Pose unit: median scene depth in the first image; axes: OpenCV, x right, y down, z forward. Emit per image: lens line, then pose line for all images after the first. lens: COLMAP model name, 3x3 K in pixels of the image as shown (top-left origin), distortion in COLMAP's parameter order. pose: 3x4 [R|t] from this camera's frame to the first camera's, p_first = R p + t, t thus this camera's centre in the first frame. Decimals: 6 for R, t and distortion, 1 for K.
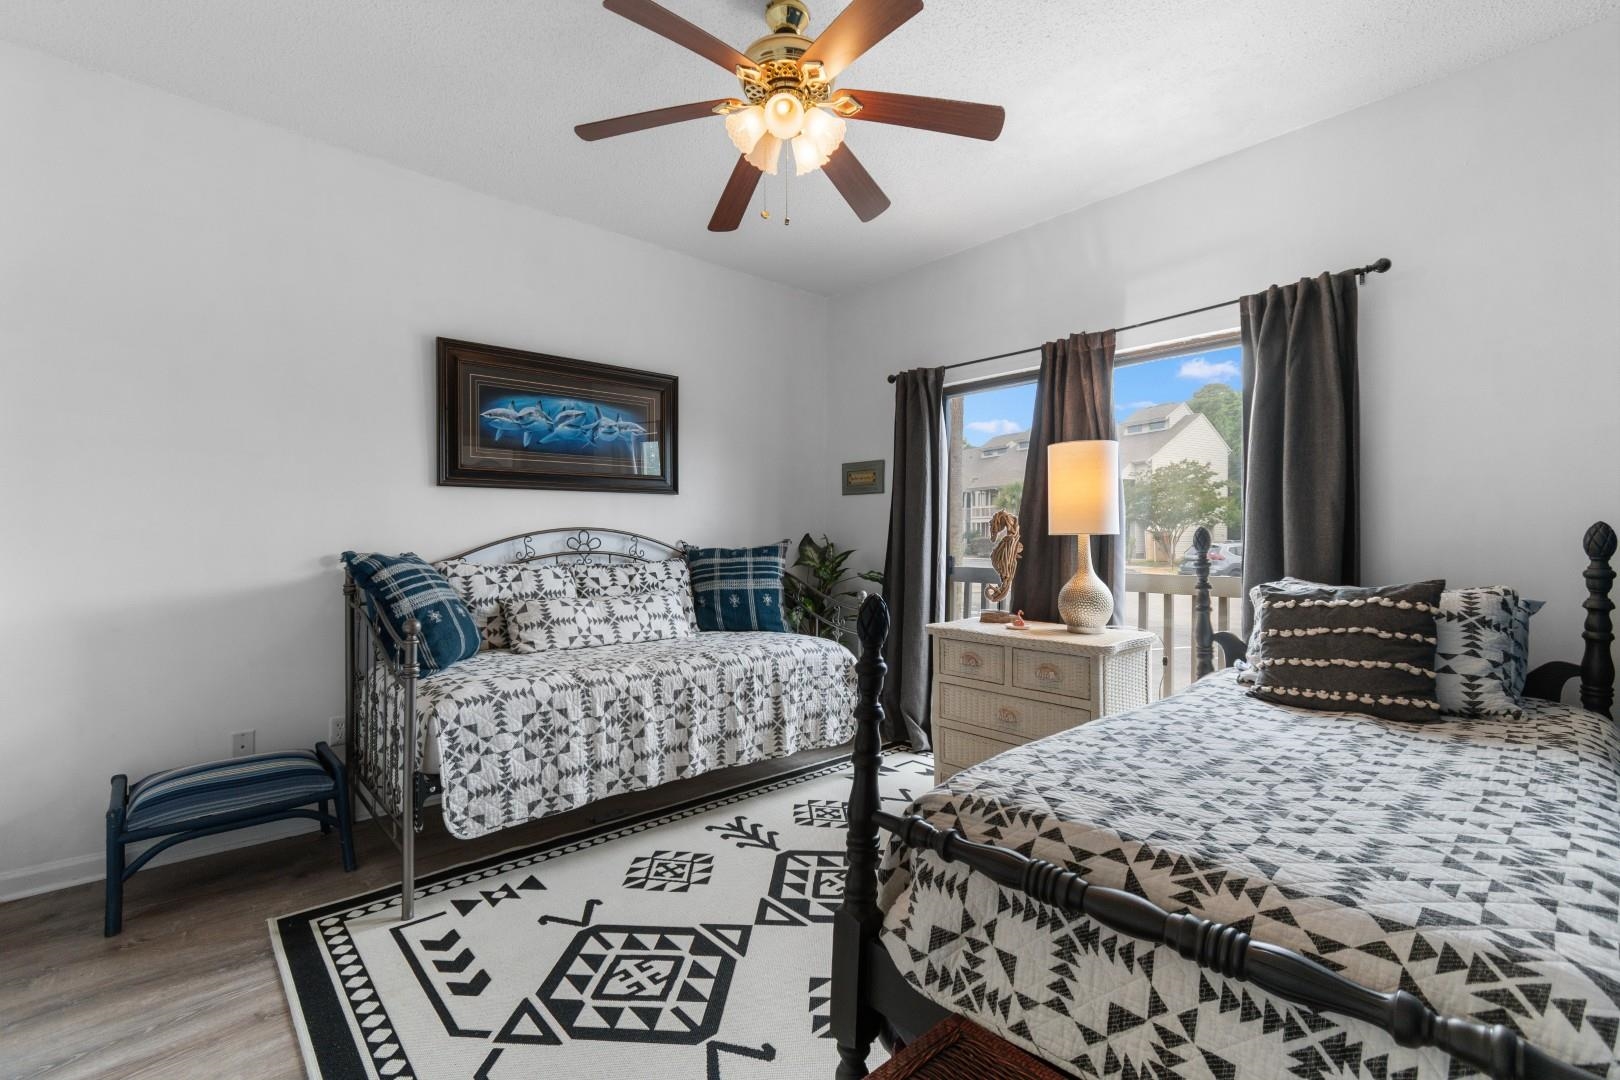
lens RADIAL K [[709.1, 0, 814.1], [0, 709.1, 537.6], [0, 0, 1]] dist [0.004843, -0.002594]
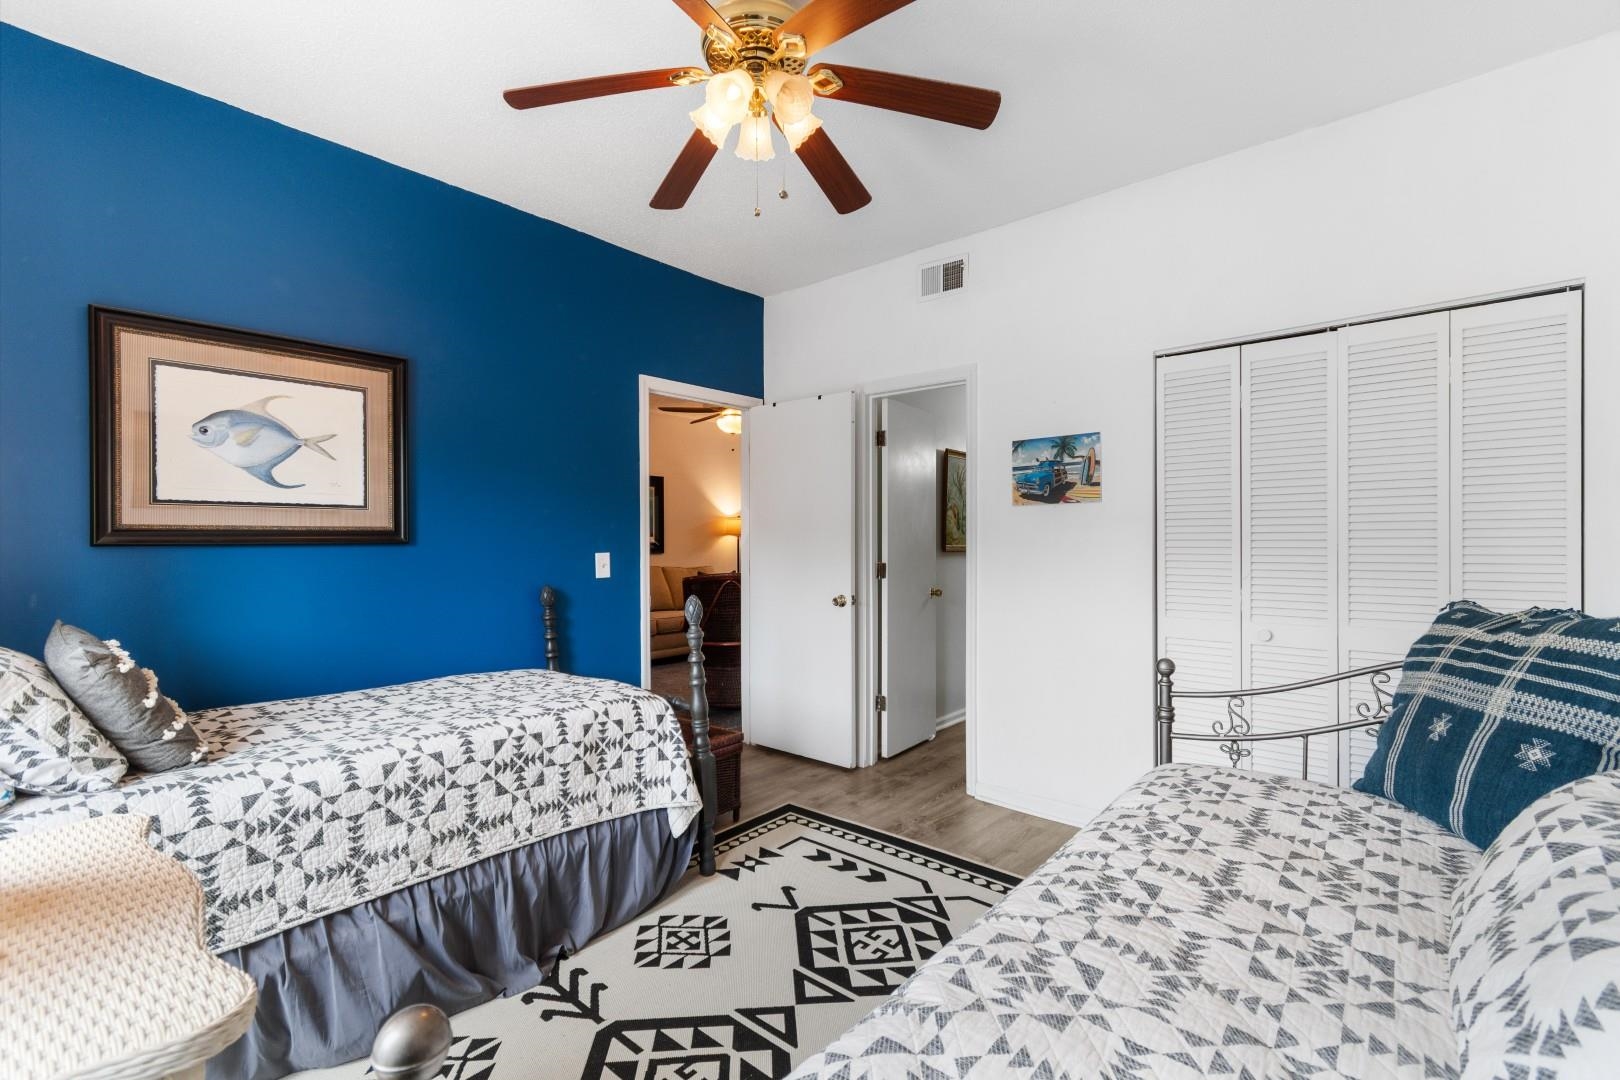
lens RADIAL K [[709.1, 0, 811.6], [0, 709.1, 545.0], [0, 0, 1]] dist [0.004843, -0.002594]
pose [[-0.991847, 0.002821, -0.127406, 0.006781], [0.002619, 0.999995, 0.001753, -0.036004], [0.127410, 0.001405, -0.991849, 1.979373]]
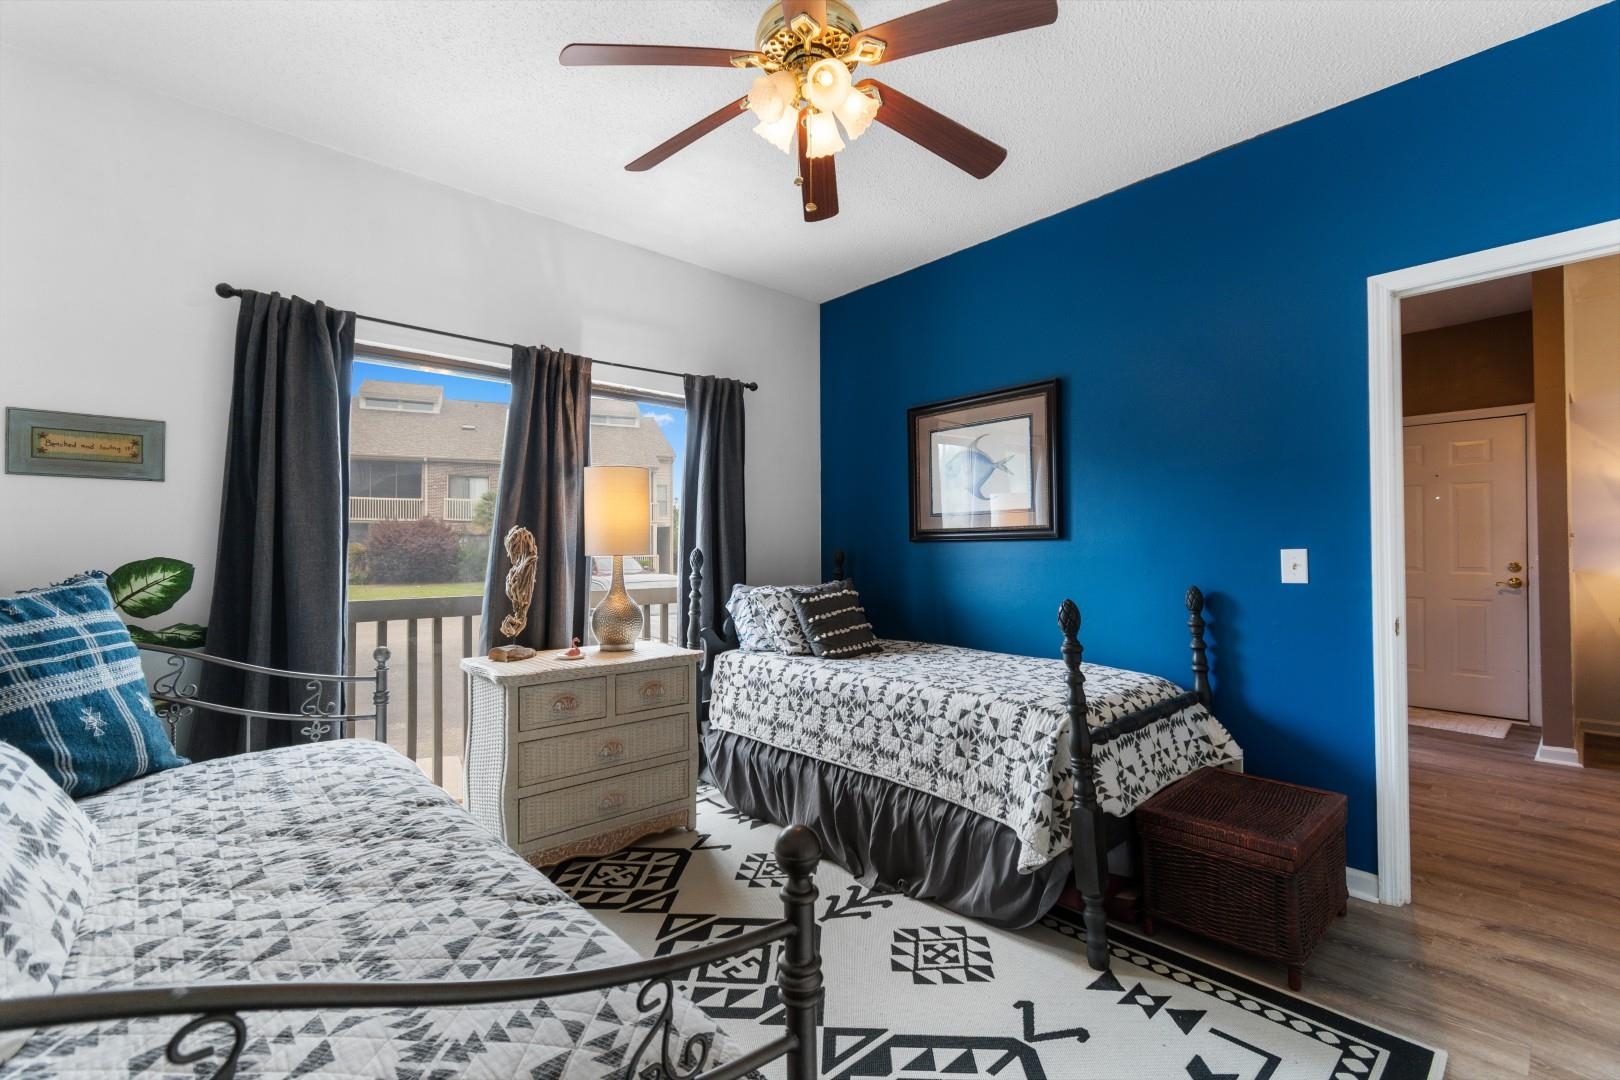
lens RADIAL K [[709.1, 0, 812.5], [0, 709.1, 542.8], [0, 0, 1]] dist [0.004843, -0.002594]
pose [[0.001083, 0.008272, 0.999965, -0.974240], [0.004472, 0.999956, -0.008277, -0.018909], [-0.999989, 0.004481, 0.001046, 1.058608]]
